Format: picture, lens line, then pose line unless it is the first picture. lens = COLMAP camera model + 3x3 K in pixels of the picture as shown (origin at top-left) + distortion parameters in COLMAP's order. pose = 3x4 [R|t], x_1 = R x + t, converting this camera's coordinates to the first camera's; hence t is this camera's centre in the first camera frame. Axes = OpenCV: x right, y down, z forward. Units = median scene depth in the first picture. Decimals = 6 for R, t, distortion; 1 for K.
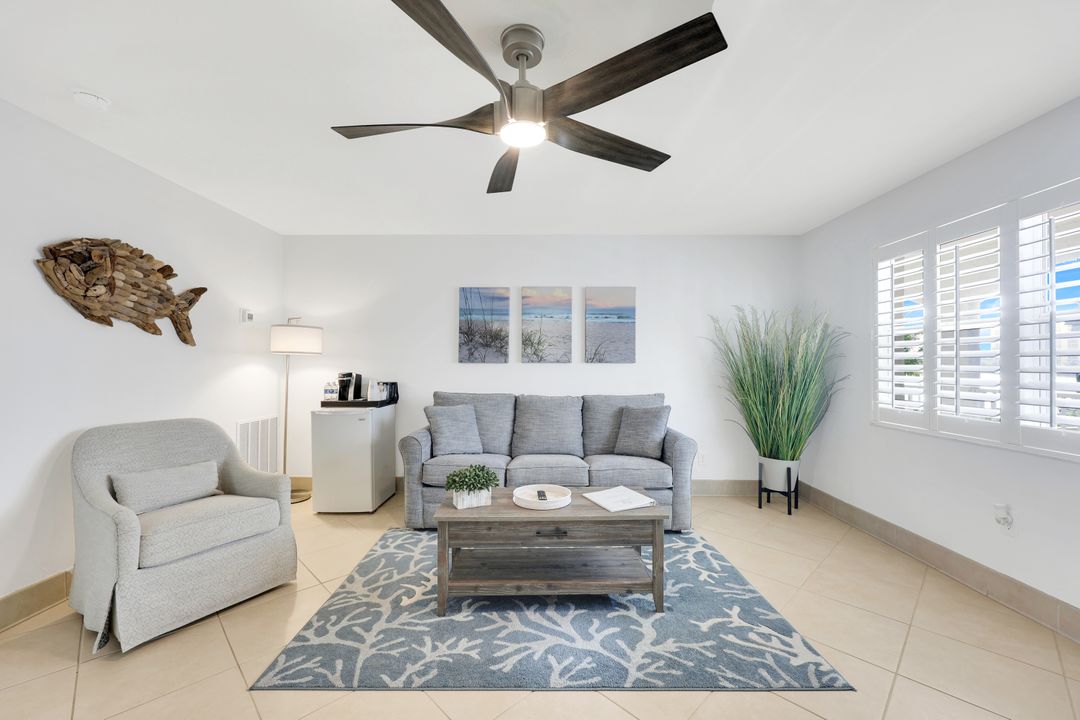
lens RADIAL K [[439.2, 0, 541.2], [0, 439.2, 362.3], [0, 0, 1]] dist [-0.001335, -0.000070]
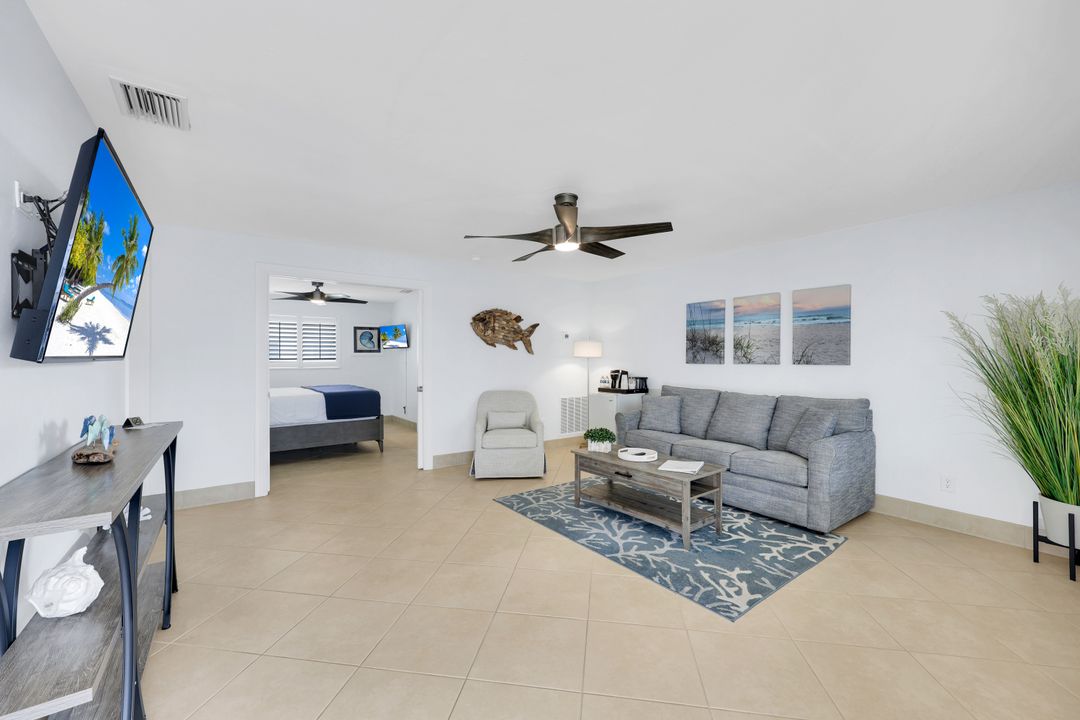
lens RADIAL K [[439.2, 0, 536.8], [0, 439.2, 362.5], [0, 0, 1]] dist [-0.001335, -0.000070]
pose [[0.590464, 0.004972, -0.807049, 0.914016], [0.002053, 0.999969, 0.007662, -0.020165], [0.807061, -0.006181, 0.590435, -0.149370]]
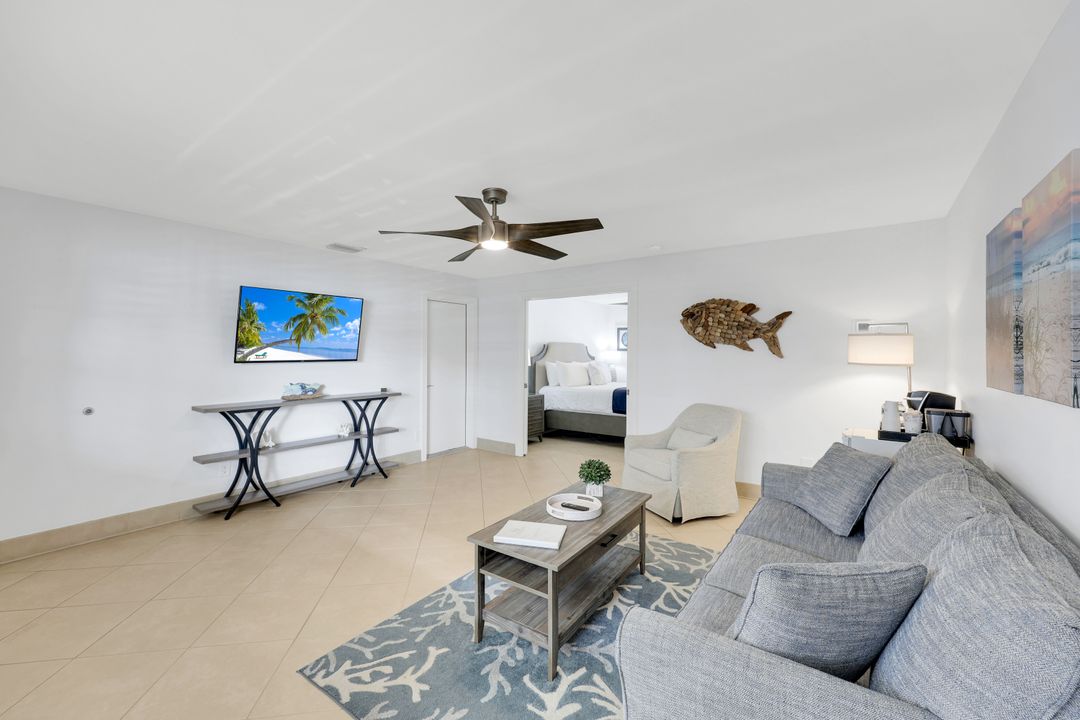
lens RADIAL K [[439.2, 0, 530.9], [0, 439.2, 351.4], [0, 0, 1]] dist [-0.001335, -0.000070]
pose [[-0.602175, -0.007049, -0.798333, 0.817633], [-0.005566, 0.999974, -0.004632, -0.054775], [0.798345, 0.001654, -0.602198, 1.401110]]
